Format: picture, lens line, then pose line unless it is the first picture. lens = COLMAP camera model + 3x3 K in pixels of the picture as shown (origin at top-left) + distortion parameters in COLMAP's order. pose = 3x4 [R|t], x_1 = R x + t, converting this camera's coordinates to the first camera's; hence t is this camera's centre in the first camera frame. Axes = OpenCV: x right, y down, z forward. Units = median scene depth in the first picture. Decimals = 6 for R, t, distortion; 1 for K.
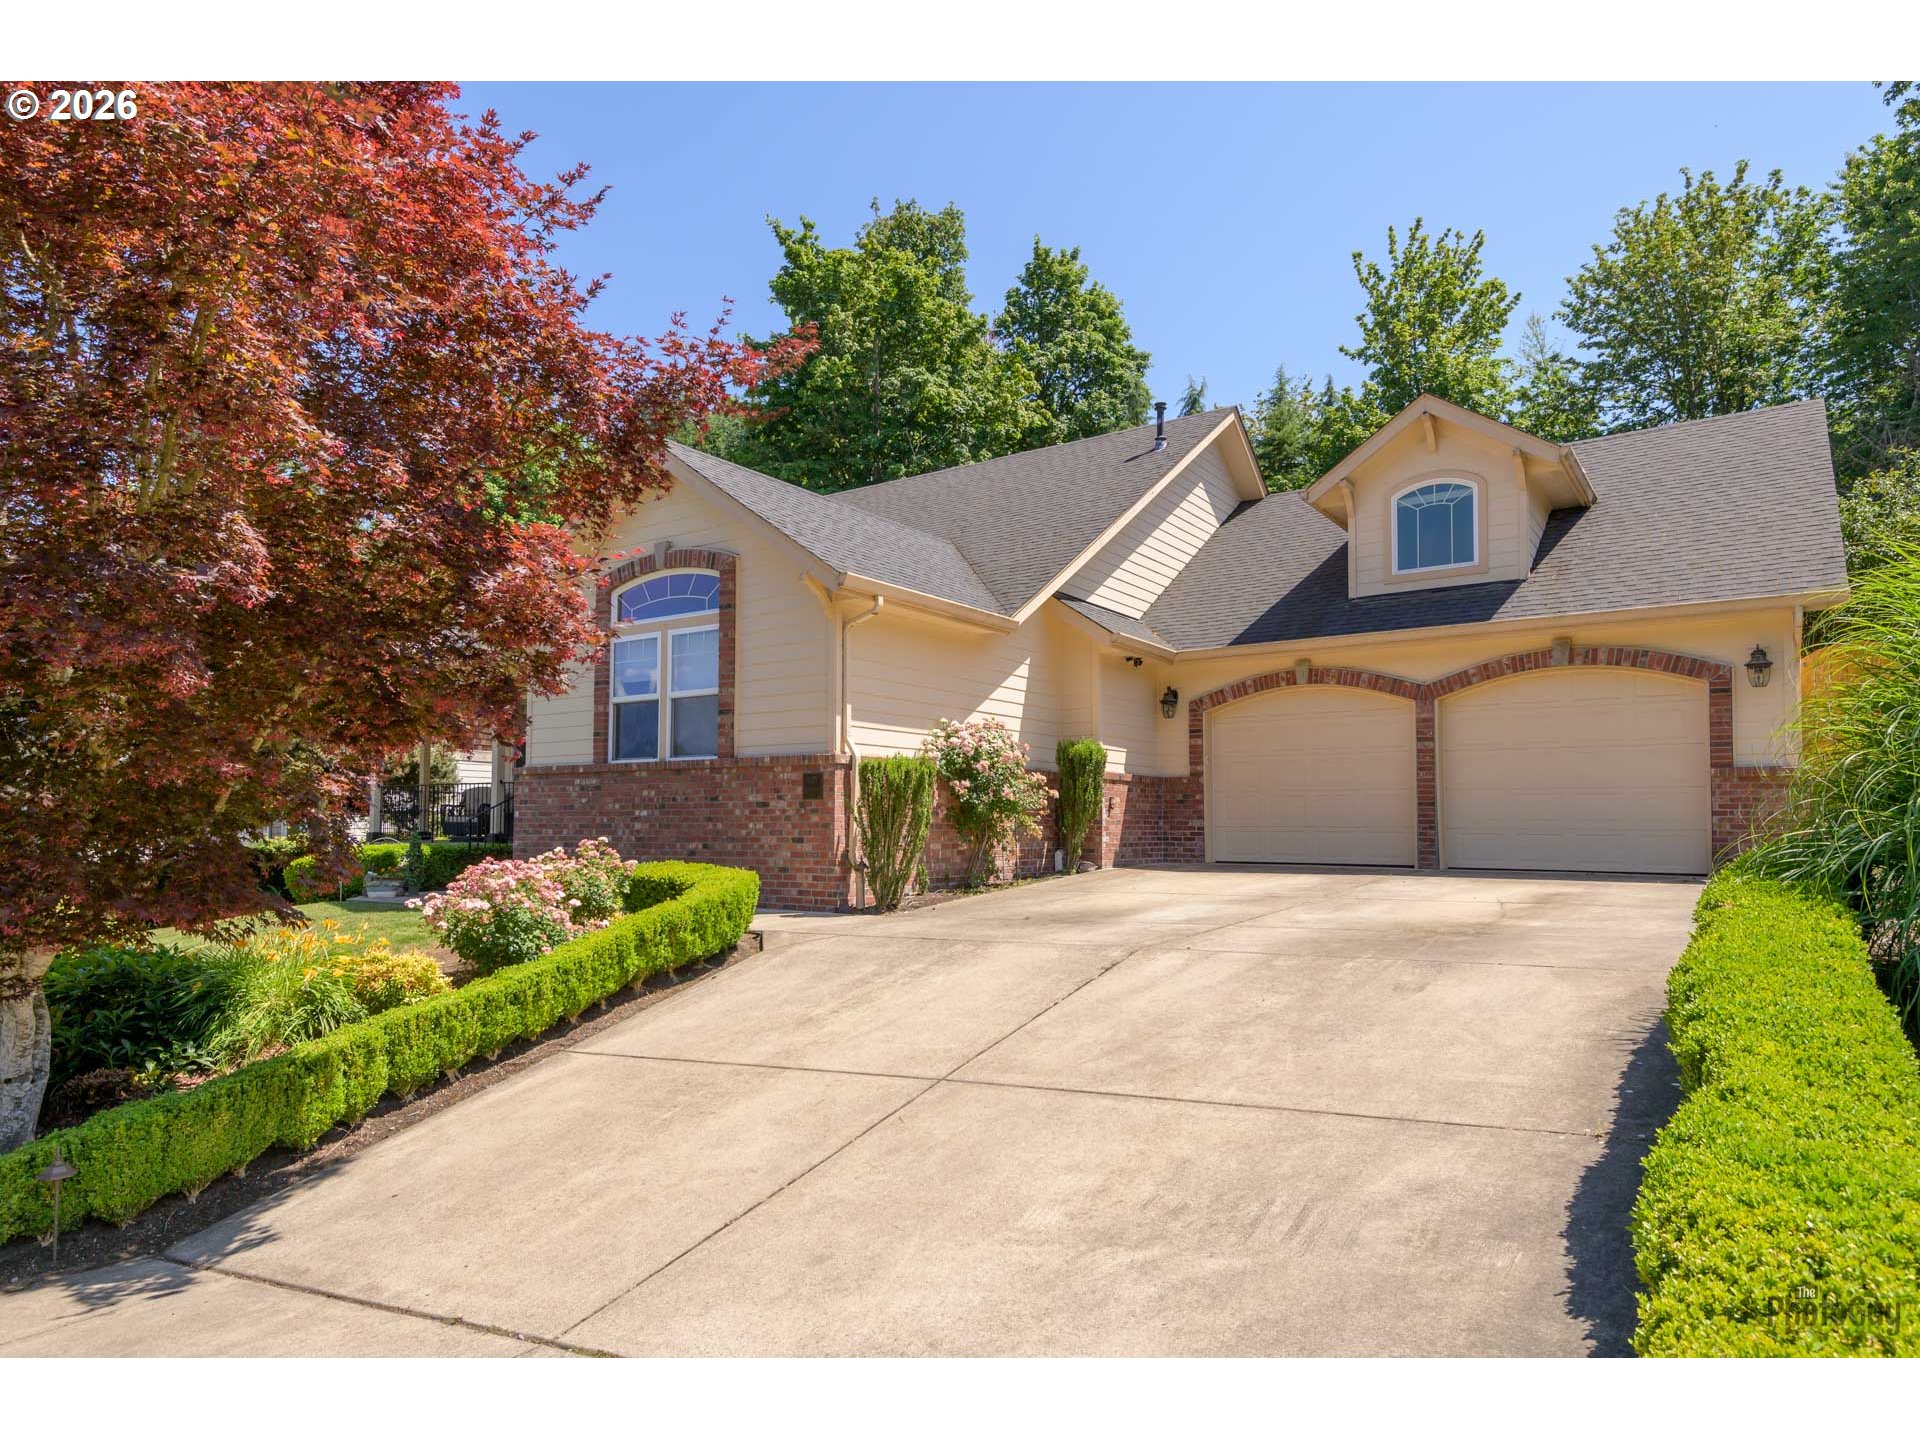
lens RADIAL K [[1162.8, 0, 957.6], [0, 1162.8, 824.1], [0, 0, 1]] dist [0.001527, 0.000621]
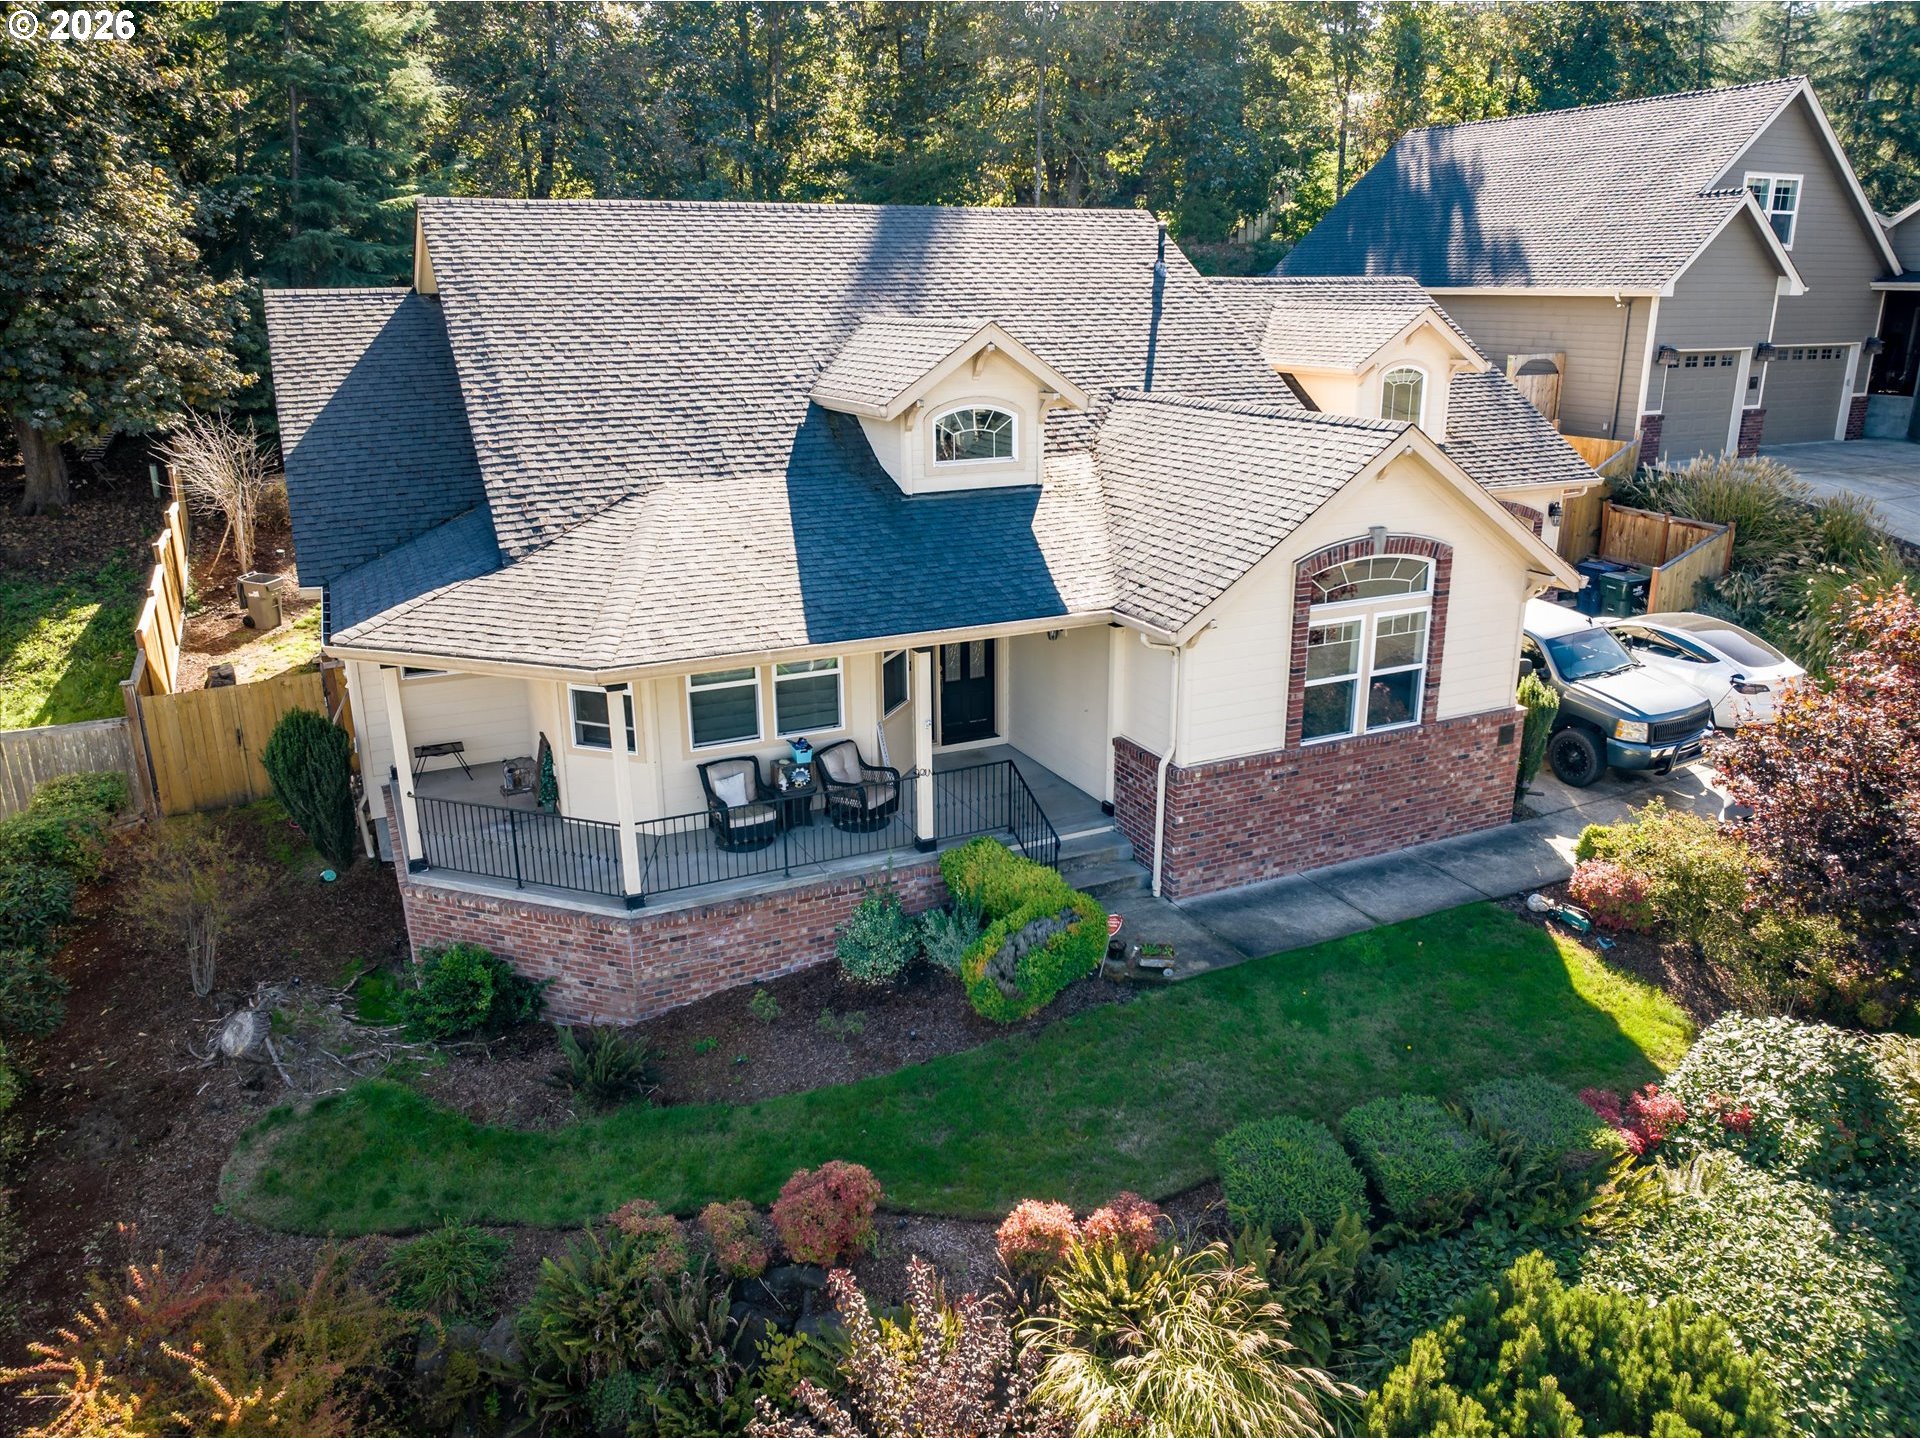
lens RADIAL K [[1342.8, 0, 970.3], [0, 1342.8, 715.9], [0, 0, 1]] dist [-0.029179, -0.004293]
pose [[0.487240, -0.273838, 0.829223, -1.461848], [0.001960, 0.949903, 0.312540, -0.461907], [-0.873266, -0.150657, 0.463367, 0.760825]]
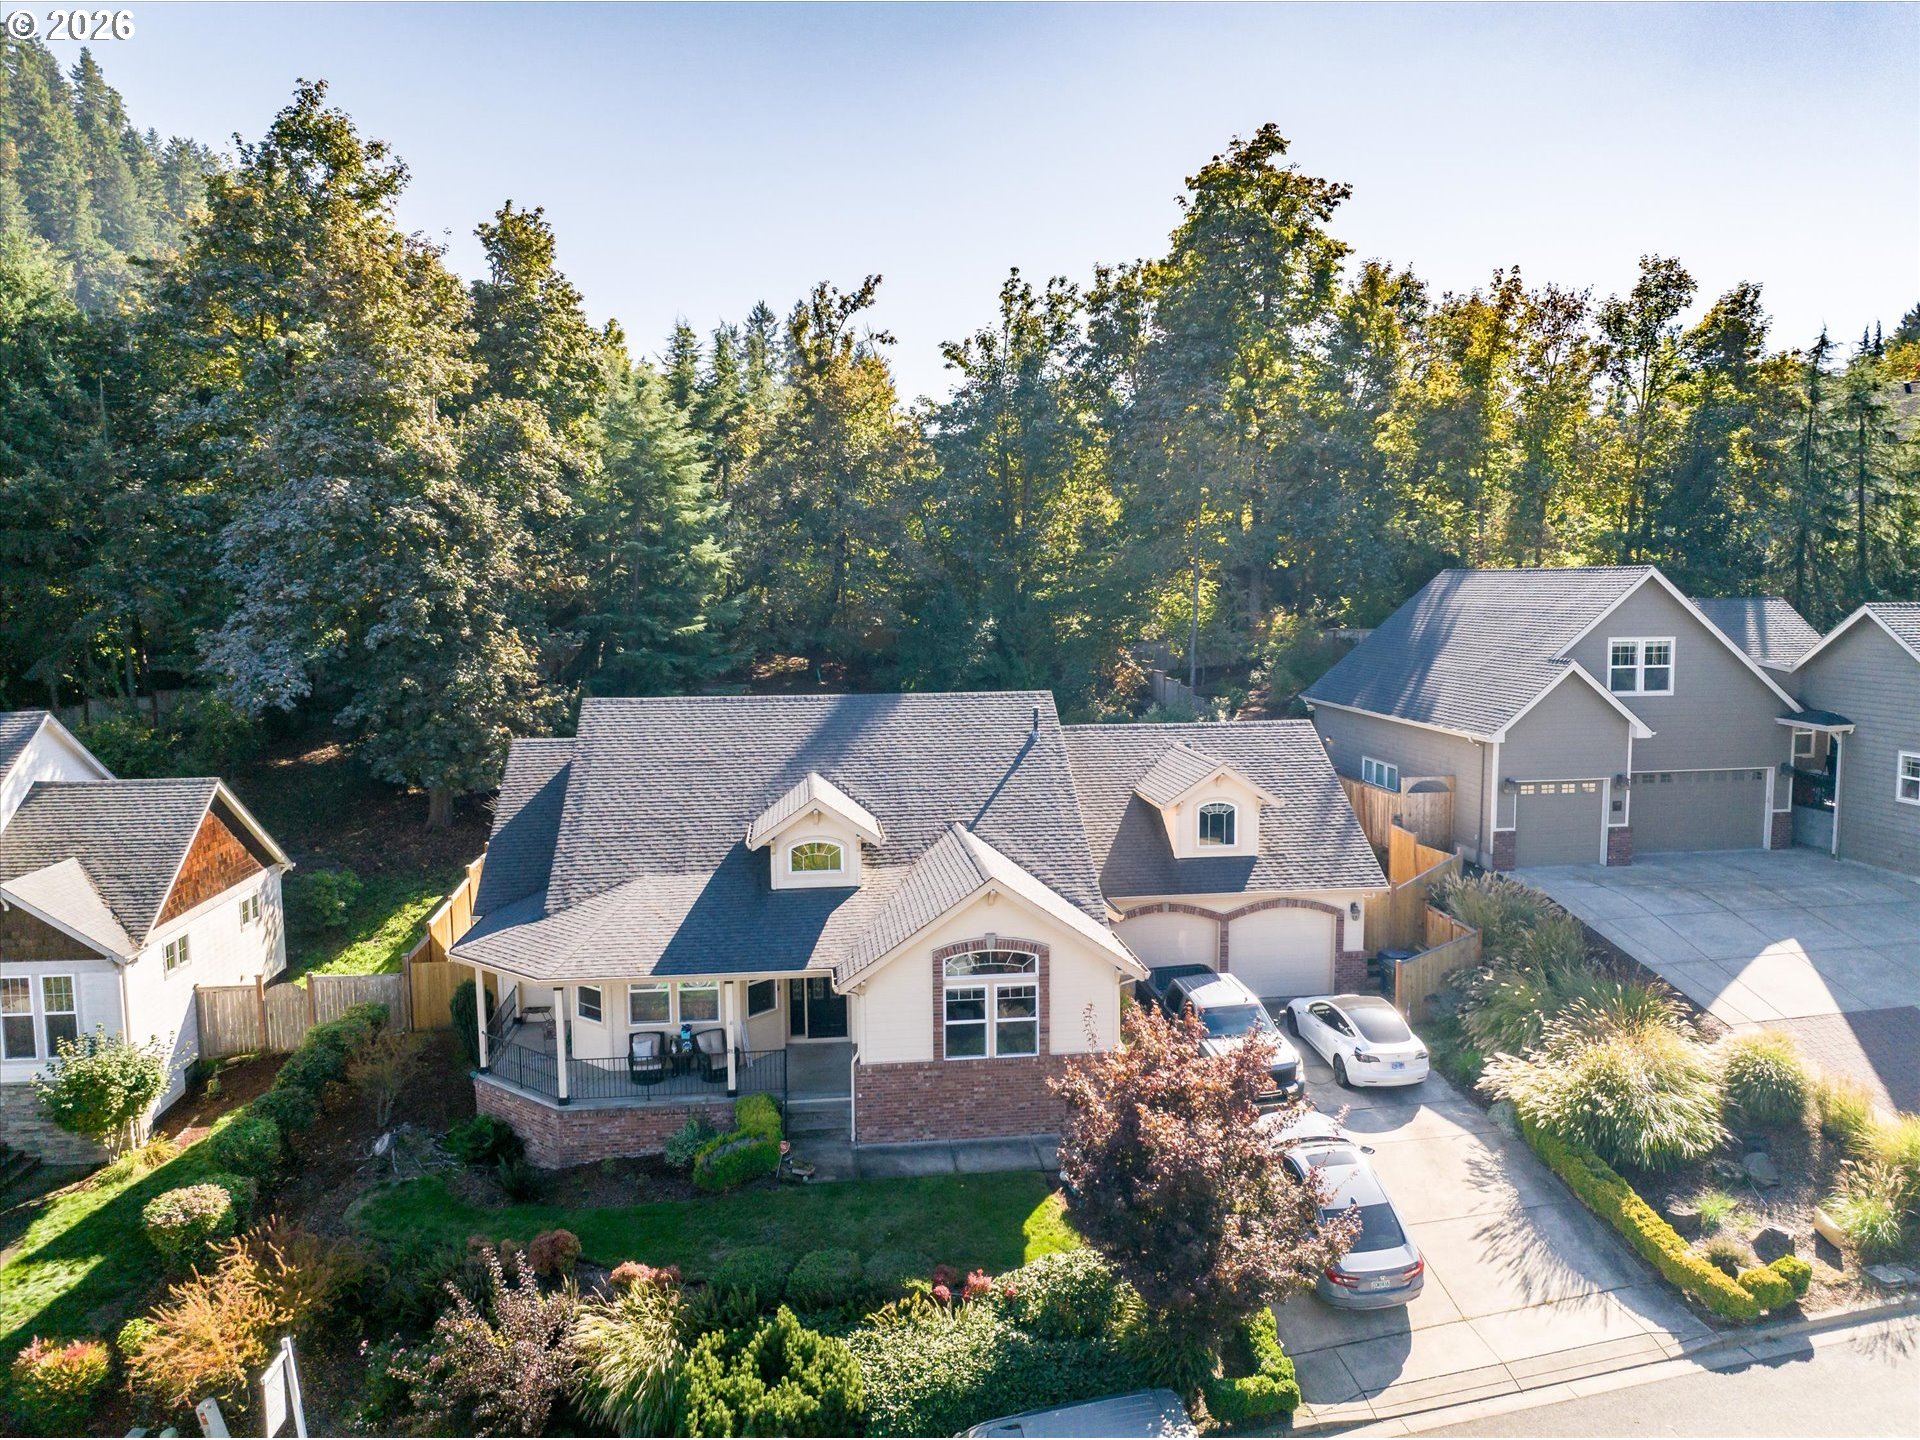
lens RADIAL K [[1346.0, 0, 969.1], [0, 1346.0, 712.4], [0, 0, 1]] dist [-0.016450, -0.045491]
pose [[0.739500, -0.076023, 0.668850, -1.615221], [0.006391, 0.994350, 0.105955, -0.796925], [-0.673126, -0.074079, 0.735808, -0.427989]]
